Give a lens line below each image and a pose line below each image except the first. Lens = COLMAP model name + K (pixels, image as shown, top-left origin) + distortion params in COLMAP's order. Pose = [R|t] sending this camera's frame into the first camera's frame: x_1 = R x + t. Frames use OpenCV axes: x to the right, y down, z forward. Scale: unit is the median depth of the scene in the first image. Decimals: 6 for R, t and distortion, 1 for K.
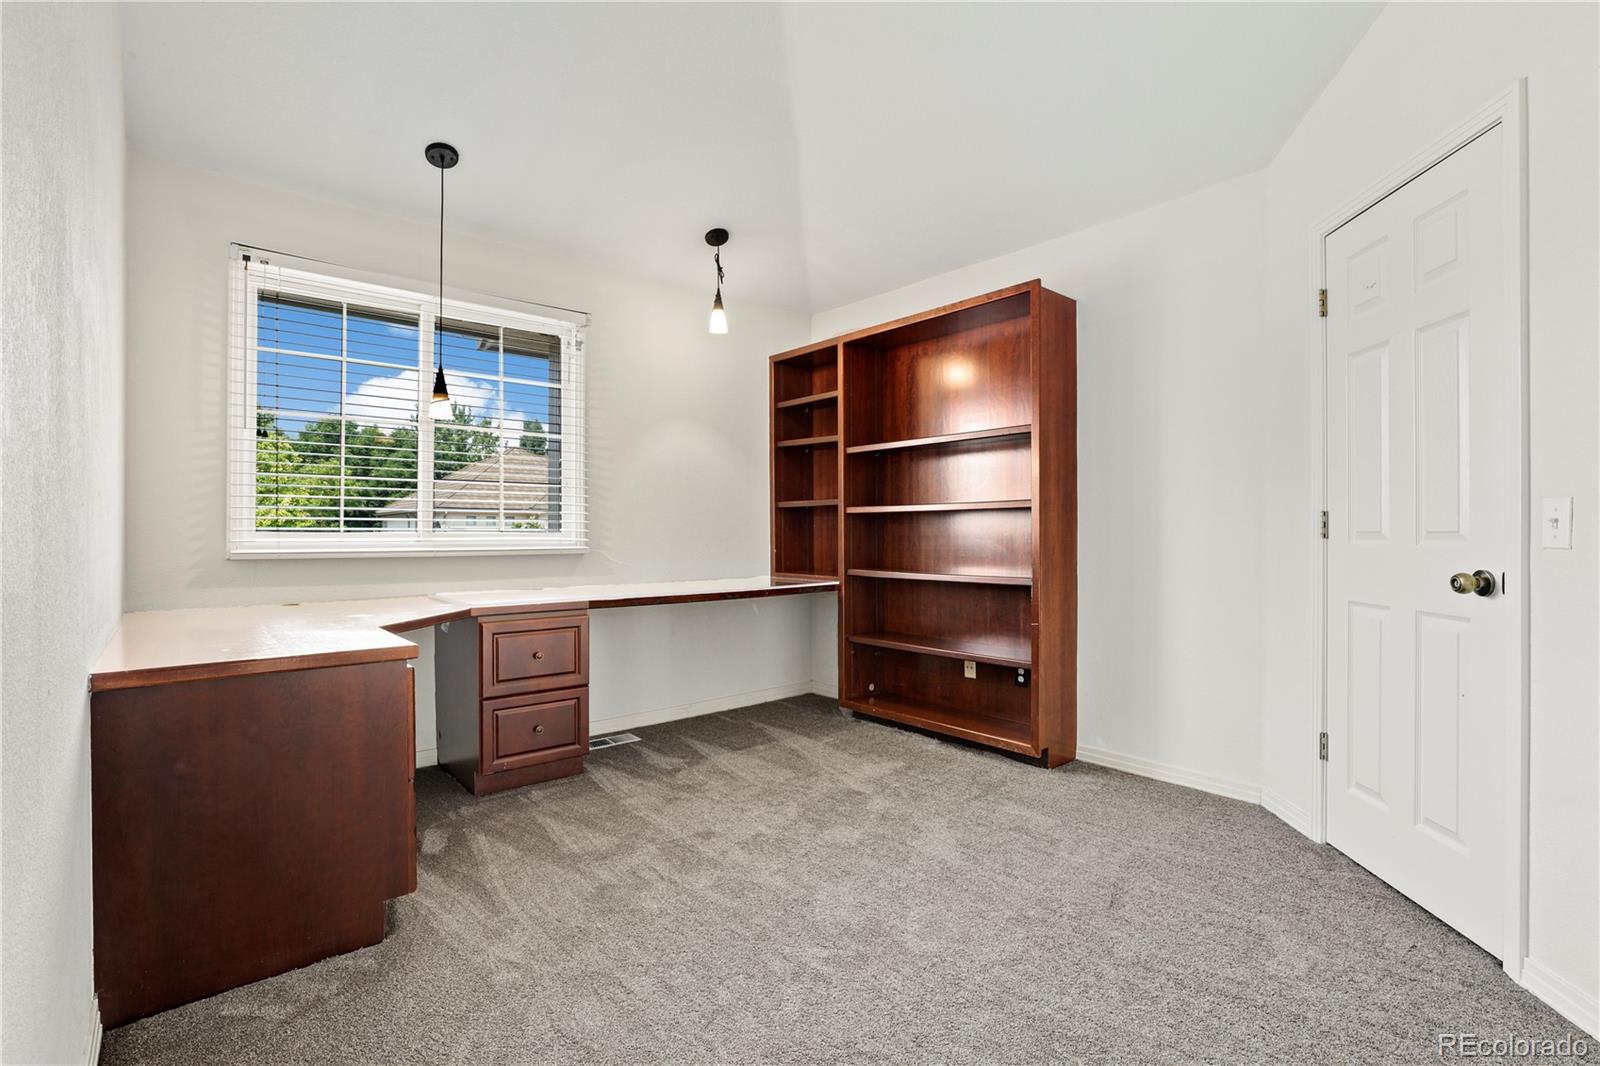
lens RADIAL K [[741.0, 0, 803.8], [0, 741.0, 520.2], [0, 0, 1]] dist [-0.003735, -0.000561]
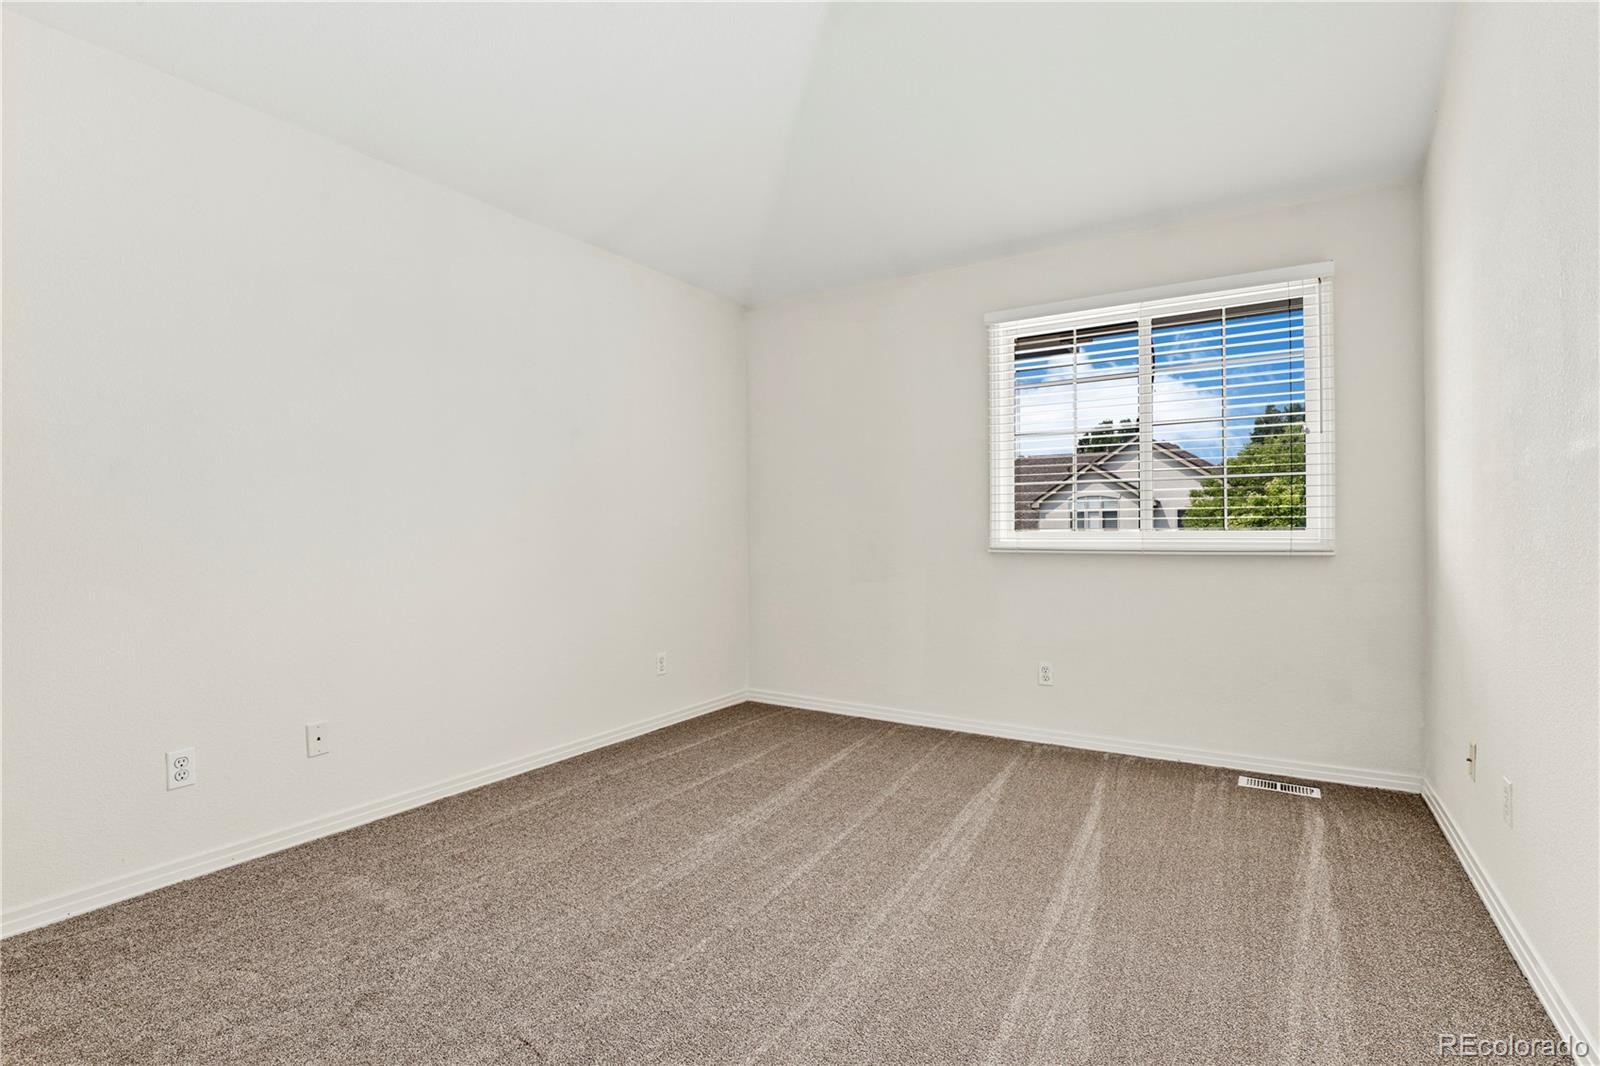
lens RADIAL K [[741.0, 0, 803.8], [0, 741.0, 520.2], [0, 0, 1]] dist [-0.003735, -0.000561]
pose [[0.305923, -0.016526, -0.951913, 0.338741], [0.019913, 0.999742, -0.010957, 0.004357], [0.951848, -0.015604, 0.306173, 0.244856]]
